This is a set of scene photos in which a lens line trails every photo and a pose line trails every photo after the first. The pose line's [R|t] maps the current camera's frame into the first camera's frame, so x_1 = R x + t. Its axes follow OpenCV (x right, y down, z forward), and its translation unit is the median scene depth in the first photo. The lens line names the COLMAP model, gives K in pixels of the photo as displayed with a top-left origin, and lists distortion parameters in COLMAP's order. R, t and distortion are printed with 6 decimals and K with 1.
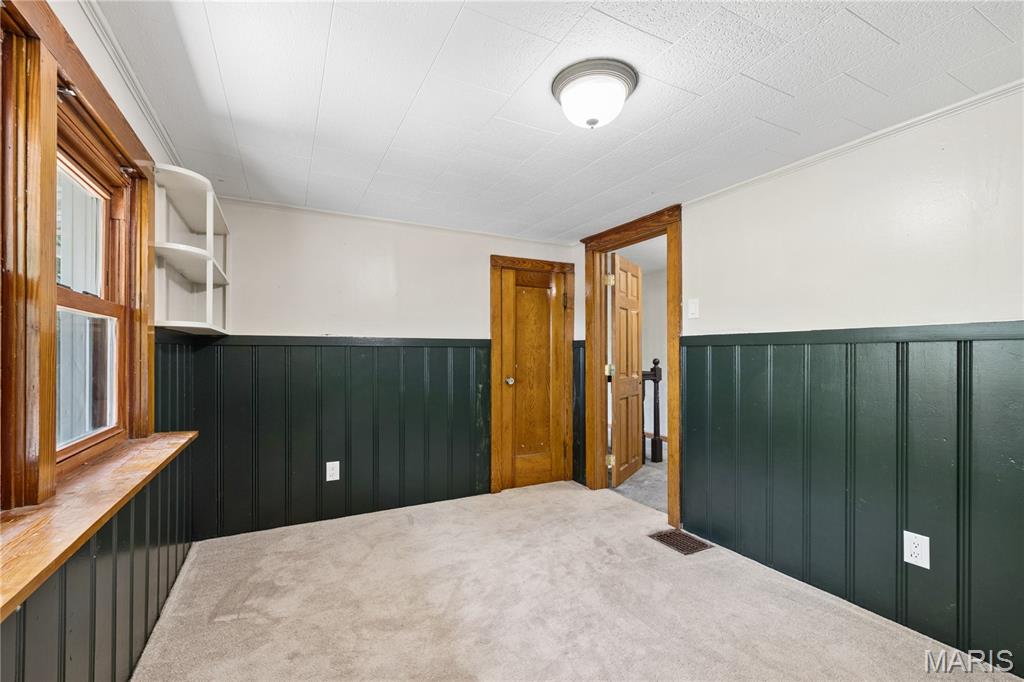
lens RADIAL K [[436.6, 0, 502.9], [0, 436.6, 351.1], [0, 0, 1]] dist [-0.002795, 0.001849]
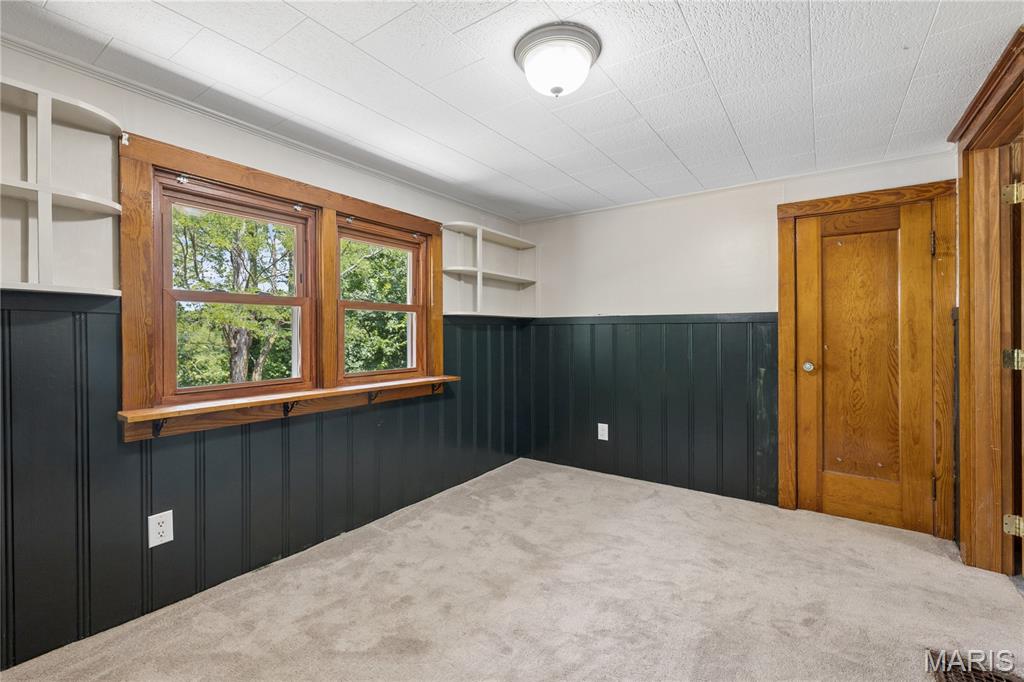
lens RADIAL K [[436.6, 0, 507.1], [0, 436.6, 332.8], [0, 0, 1]] dist [-0.002795, 0.001849]
pose [[0.468336, -0.002038, -0.883548, 0.518486], [0.004014, 0.999992, -0.000179, 0.010092], [0.883541, -0.003463, 0.468341, 0.229963]]
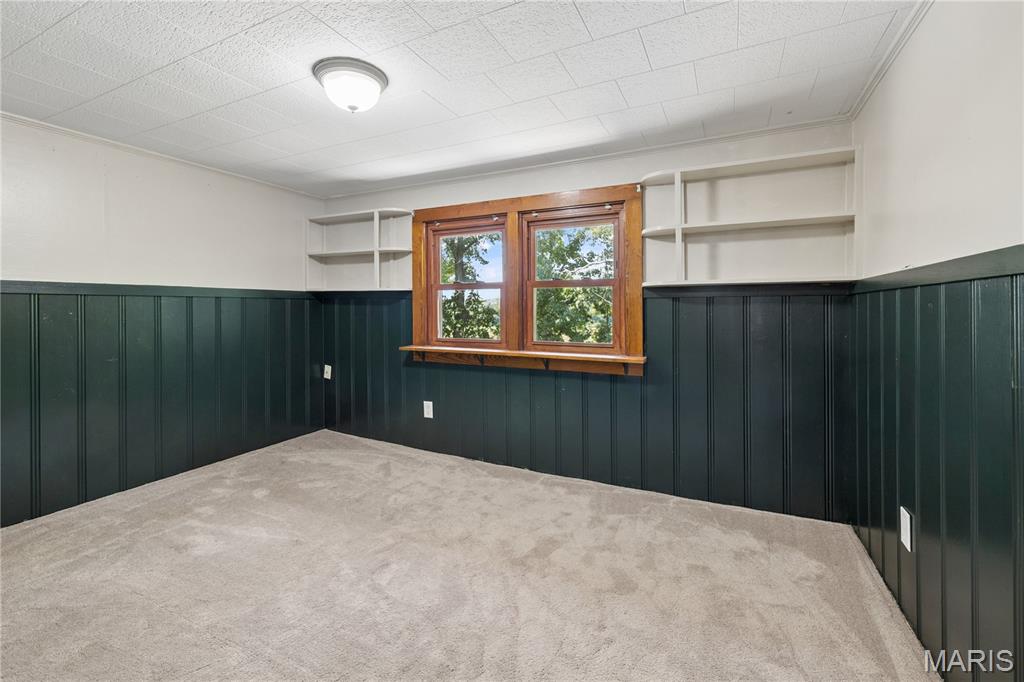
lens RADIAL K [[436.6, 0, 514.8], [0, 436.6, 310.7], [0, 0, 1]] dist [-0.002795, 0.001849]
pose [[-0.792978, -0.005854, -0.609223, 0.292726], [-0.003389, 0.999981, -0.005197, 0.021707], [0.609241, -0.002056, -0.792982, 1.128555]]
